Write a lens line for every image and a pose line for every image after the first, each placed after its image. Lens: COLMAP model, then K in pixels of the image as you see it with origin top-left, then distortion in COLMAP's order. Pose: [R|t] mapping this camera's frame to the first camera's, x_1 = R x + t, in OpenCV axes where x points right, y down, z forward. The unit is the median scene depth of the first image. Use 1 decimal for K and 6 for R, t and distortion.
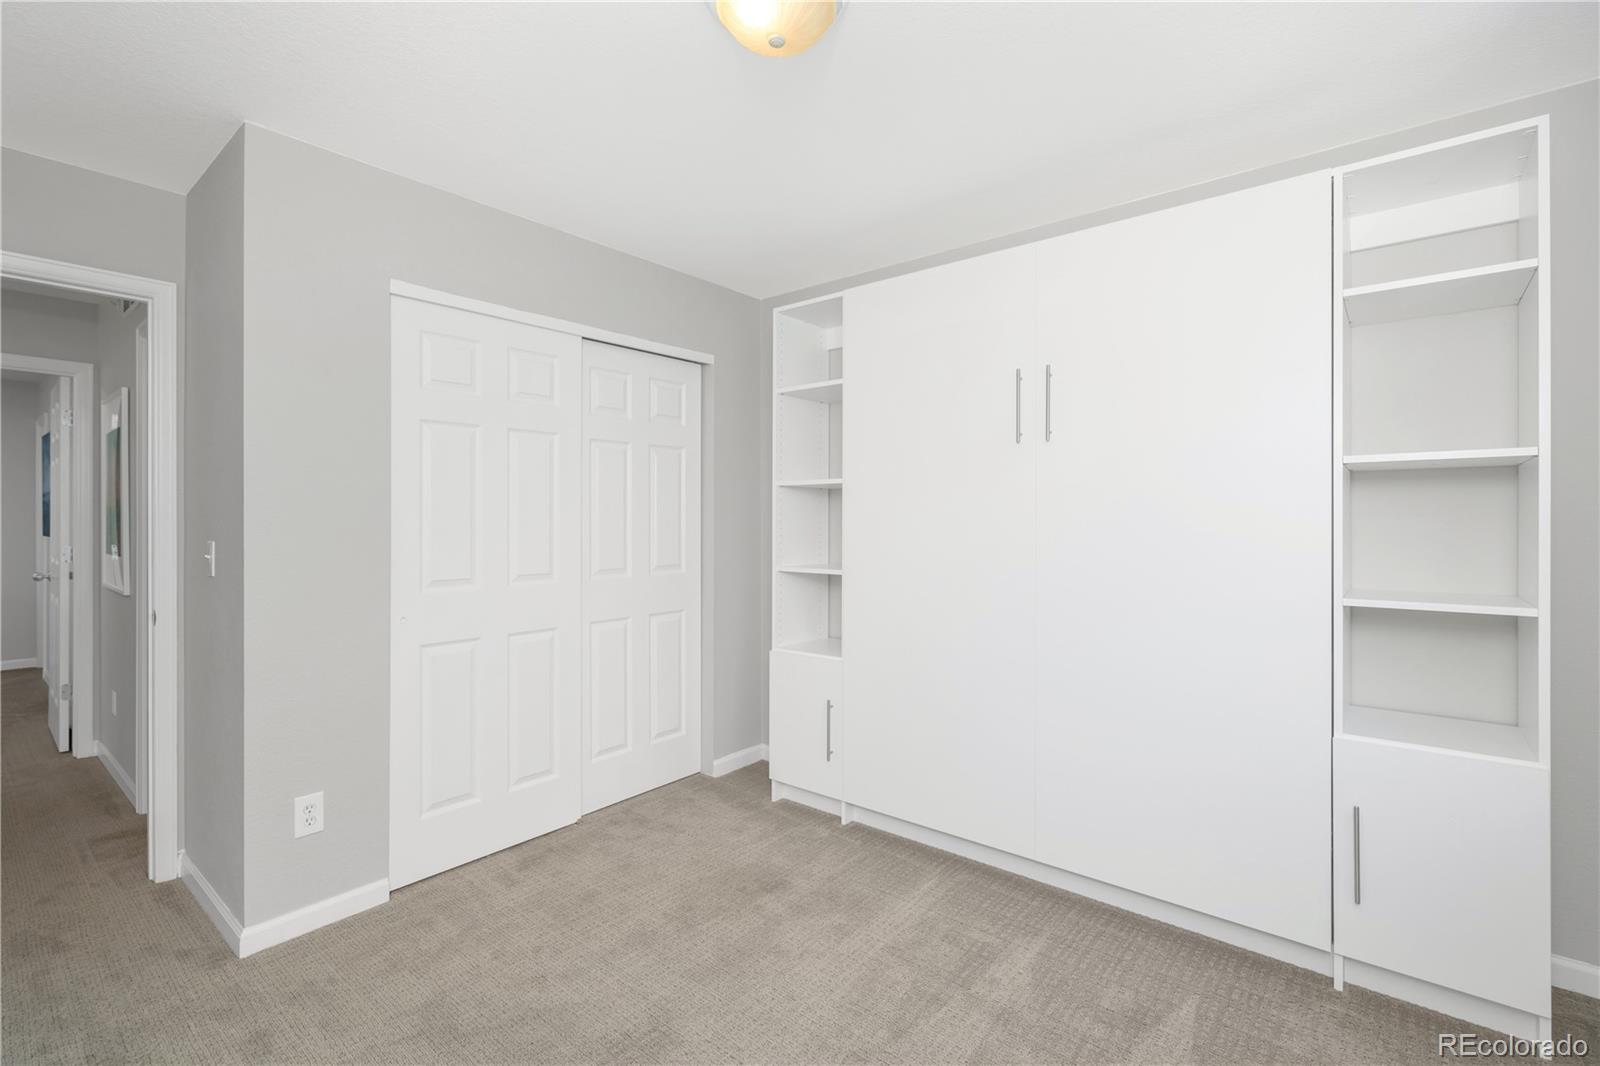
lens RADIAL K [[732.8, 0, 783.7], [0, 732.8, 515.7], [0, 0, 1]] dist [0.002302, 0.001725]
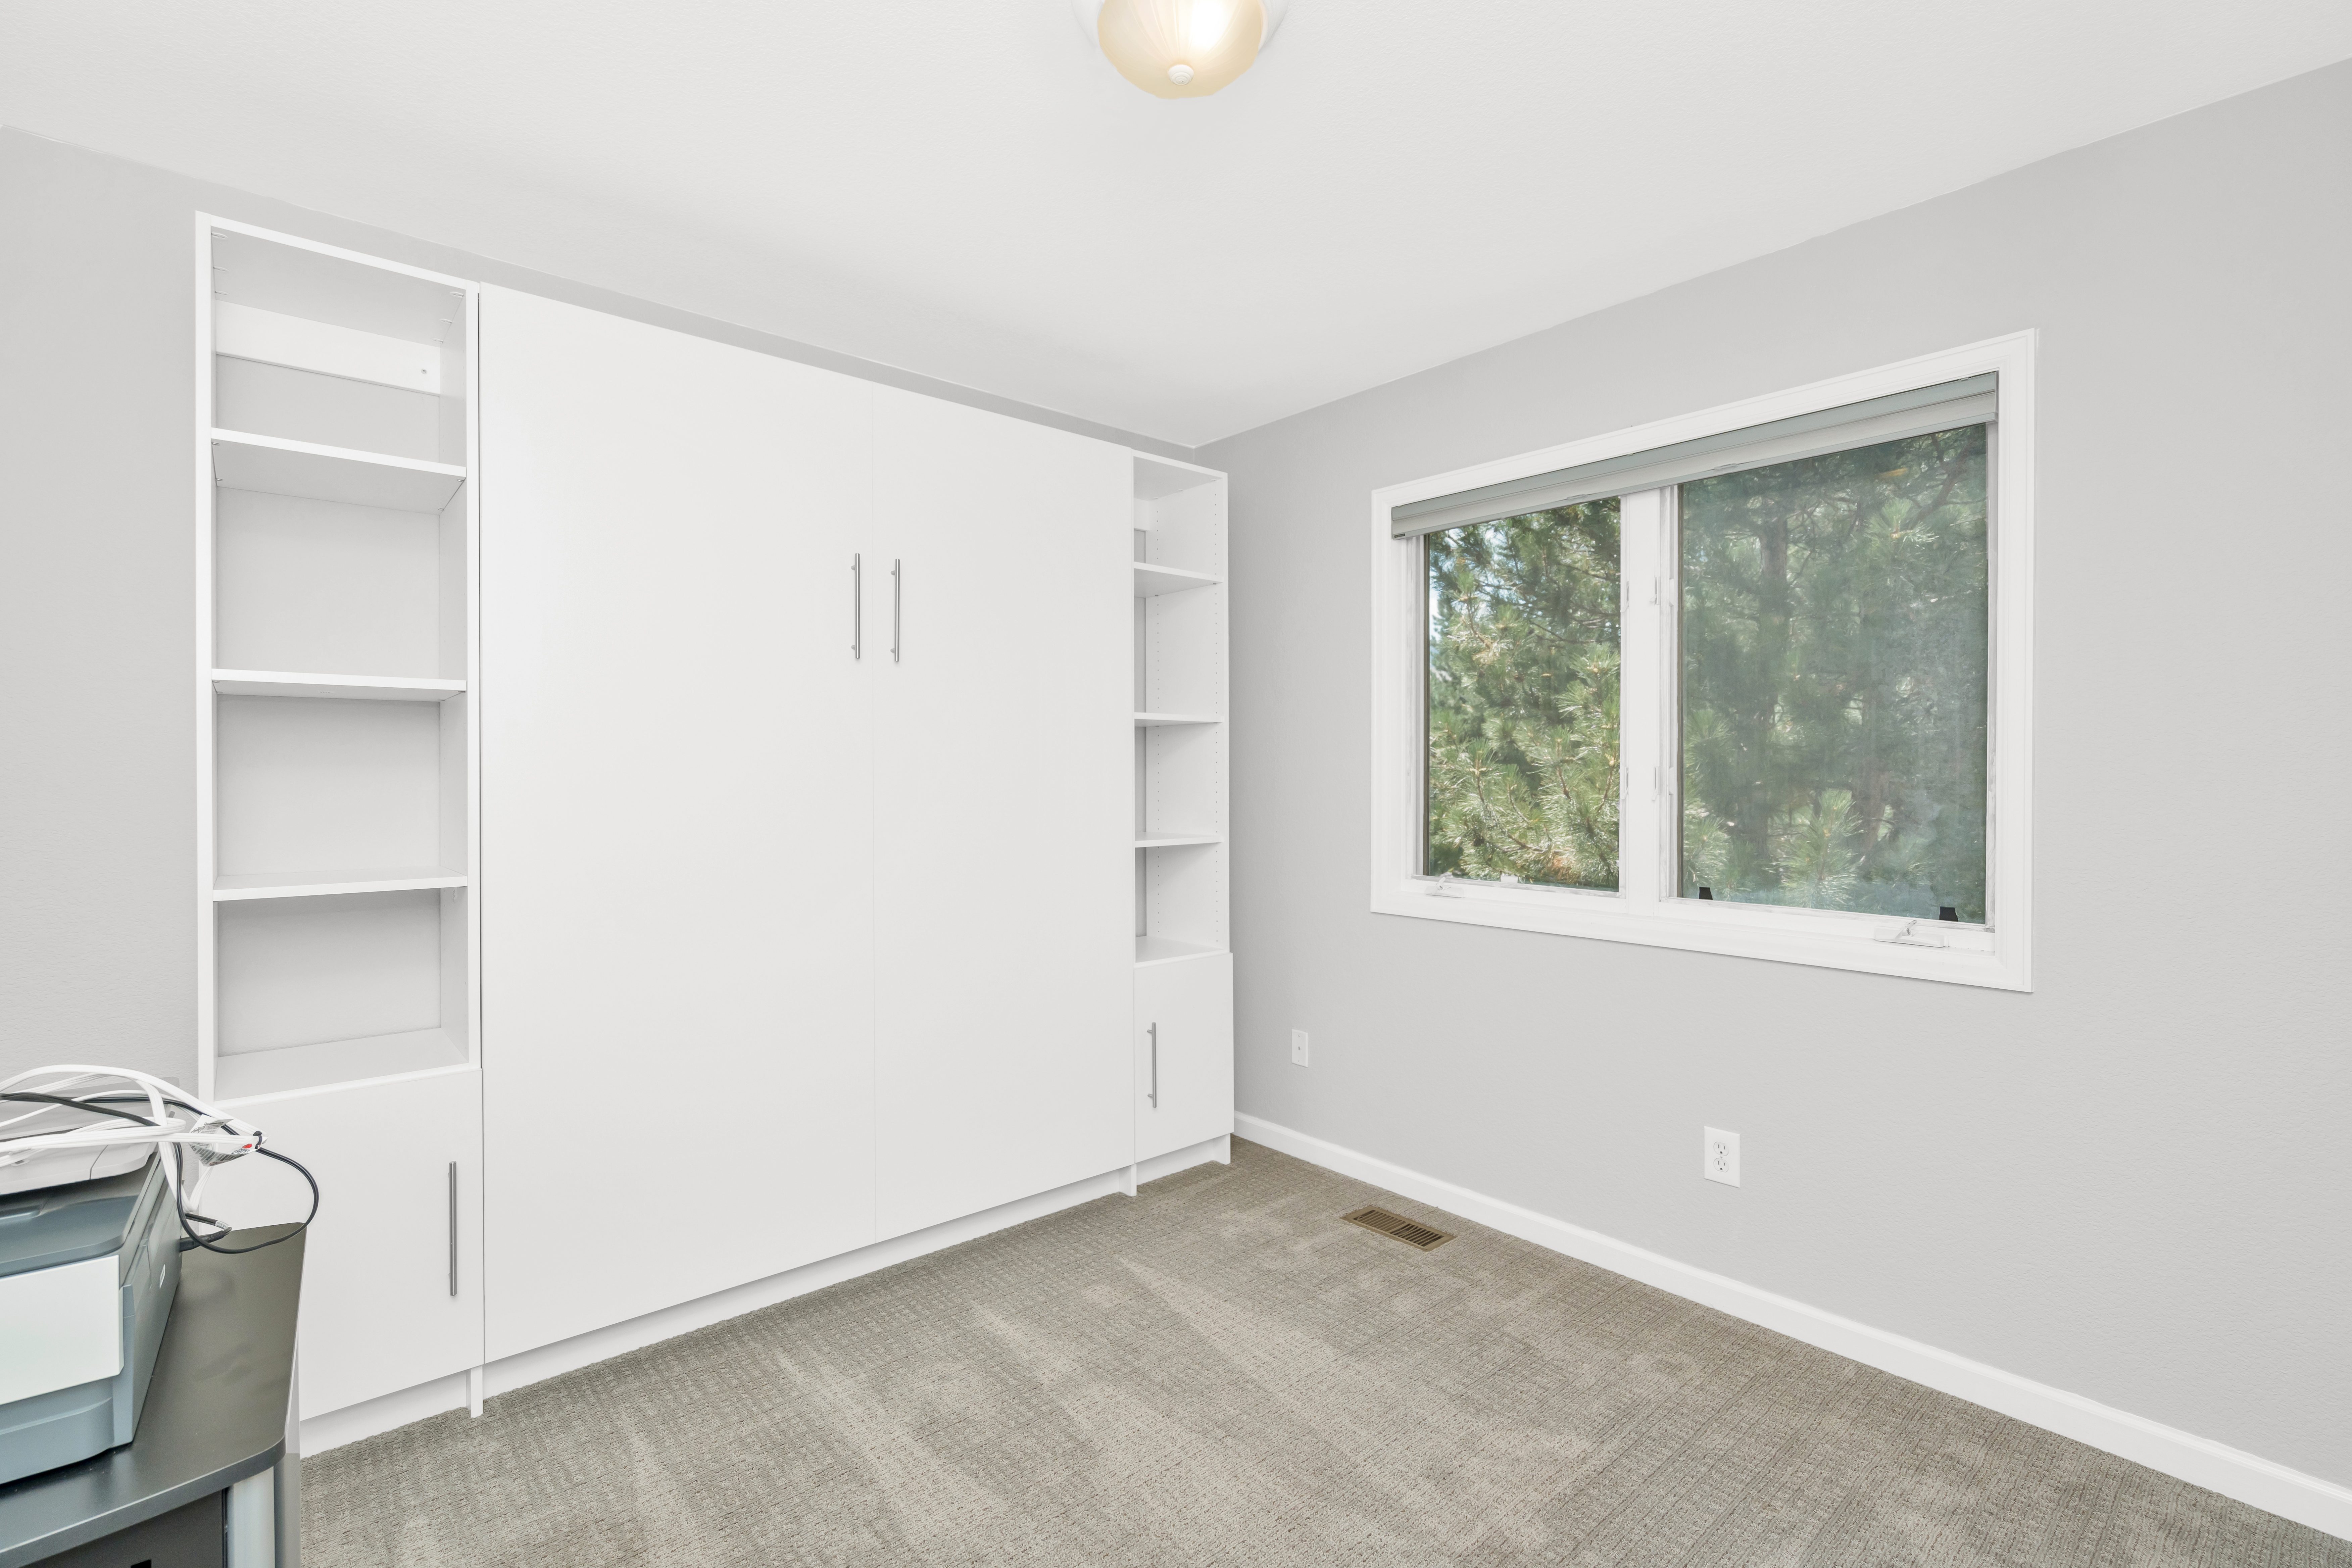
lens RADIAL K [[1077.2, 0, 1165.1], [0, 1077.2, 775.4], [0, 0, 1]] dist [0.002302, 0.001725]
pose [[0.149213, -0.006011, 0.988787, -0.528369], [-0.005281, 0.999962, 0.006876, 0.001349], [-0.988791, -0.006248, 0.149176, 0.451269]]
